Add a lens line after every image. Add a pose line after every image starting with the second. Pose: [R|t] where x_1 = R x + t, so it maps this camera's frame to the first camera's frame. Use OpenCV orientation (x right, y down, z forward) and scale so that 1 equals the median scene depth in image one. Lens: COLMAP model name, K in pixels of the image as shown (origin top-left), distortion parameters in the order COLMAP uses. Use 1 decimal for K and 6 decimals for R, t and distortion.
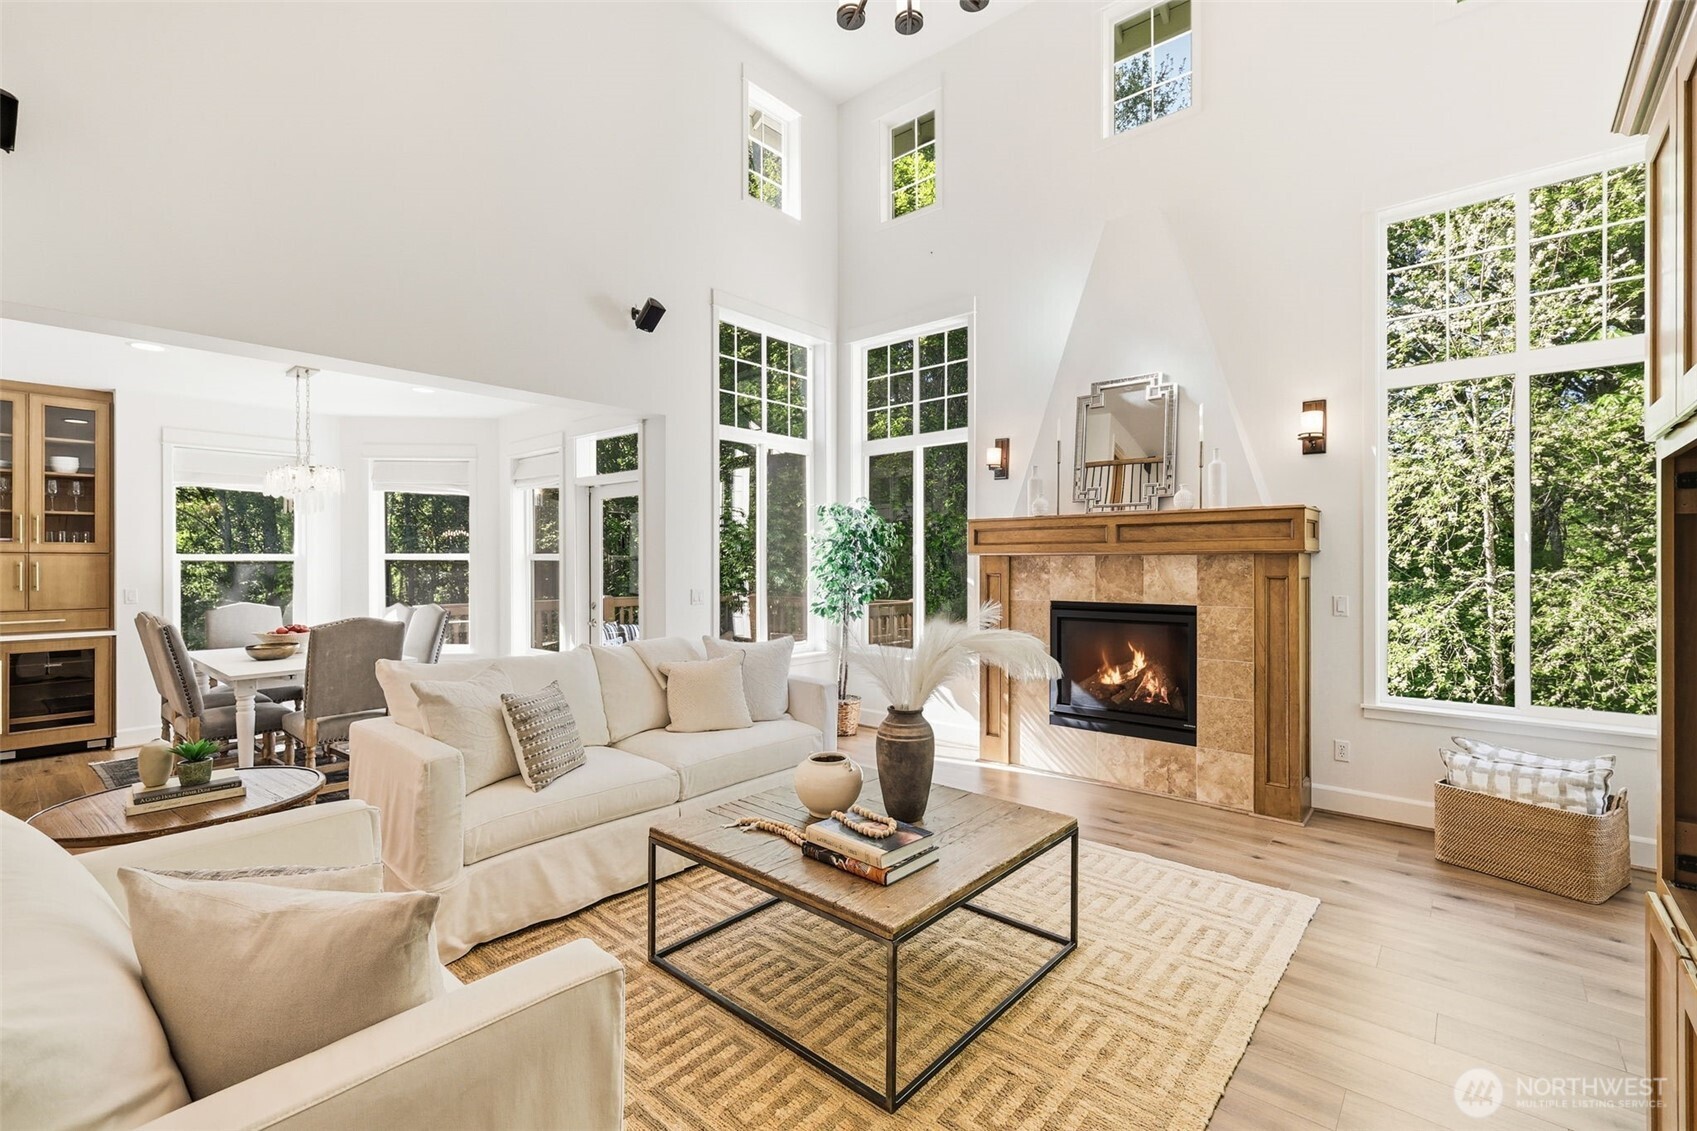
lens RADIAL K [[738.5, 0, 847.1], [0, 738.5, 565.3], [0, 0, 1]] dist [-0.000233, 0.000494]
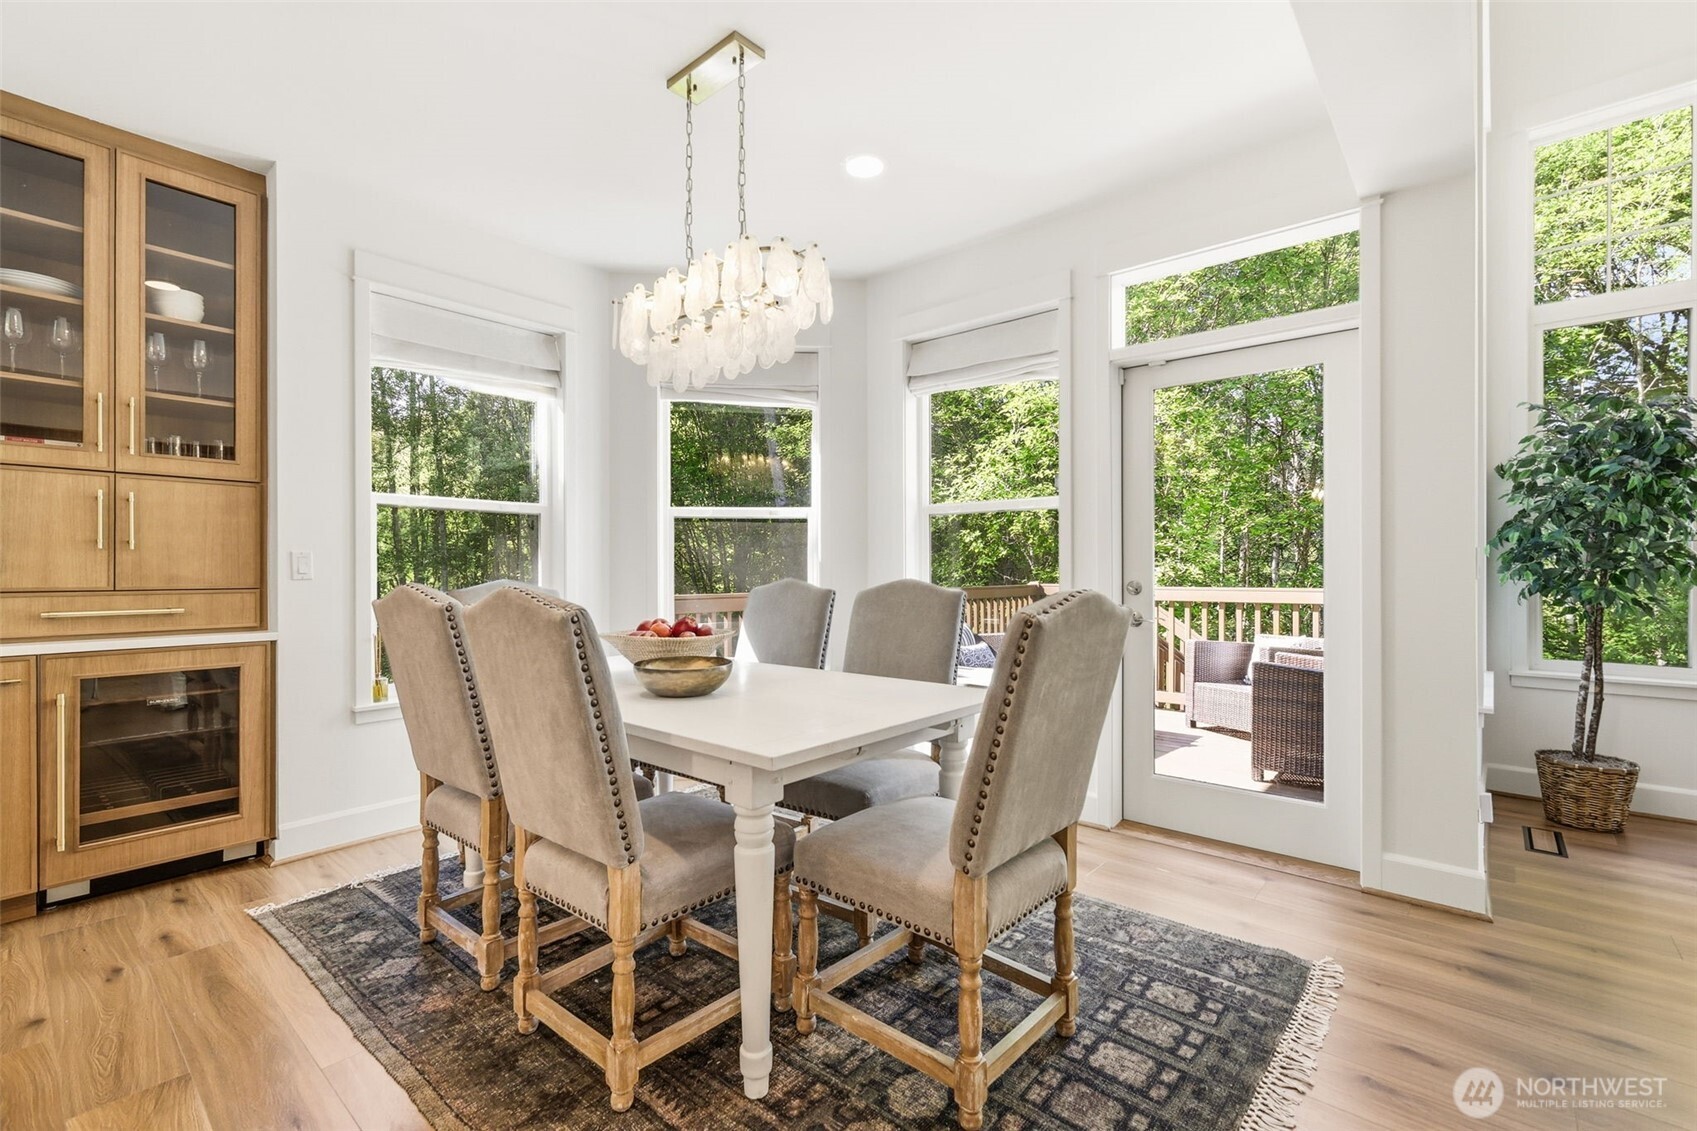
lens RADIAL K [[738.5, 0, 853.8], [0, 738.5, 565.2], [0, 0, 1]] dist [-0.000233, 0.000494]
pose [[0.999923, -0.003075, 0.011991, -0.602395], [0.003134, 0.999983, -0.004931, 0.046875], [-0.011976, 0.004968, 0.999916, 0.487047]]
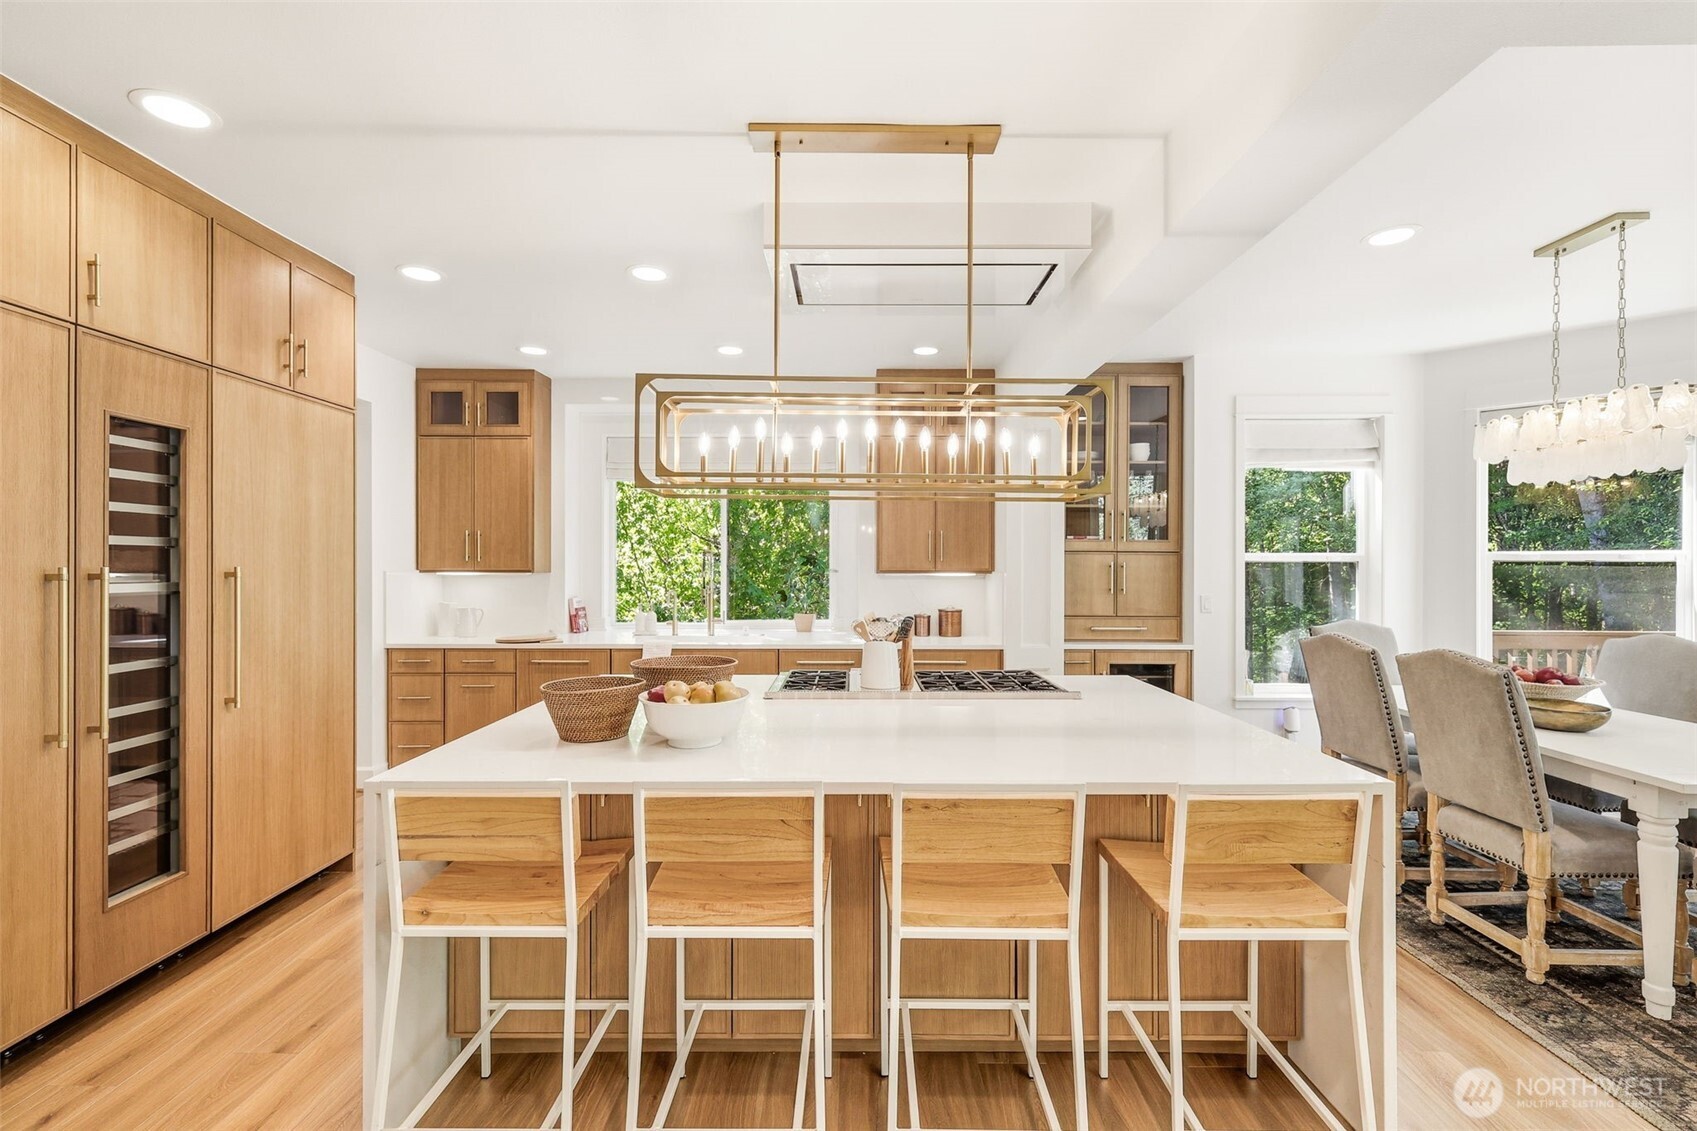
lens RADIAL K [[738.5, 0, 848.3], [0, 738.5, 563.3], [0, 0, 1]] dist [-0.000233, 0.000494]
pose [[0.652872, 0.000925, -0.757467, -0.620599], [-0.001560, 0.999999, -0.000124, -0.002502], [0.757466, 0.001263, 0.652873, 0.160982]]
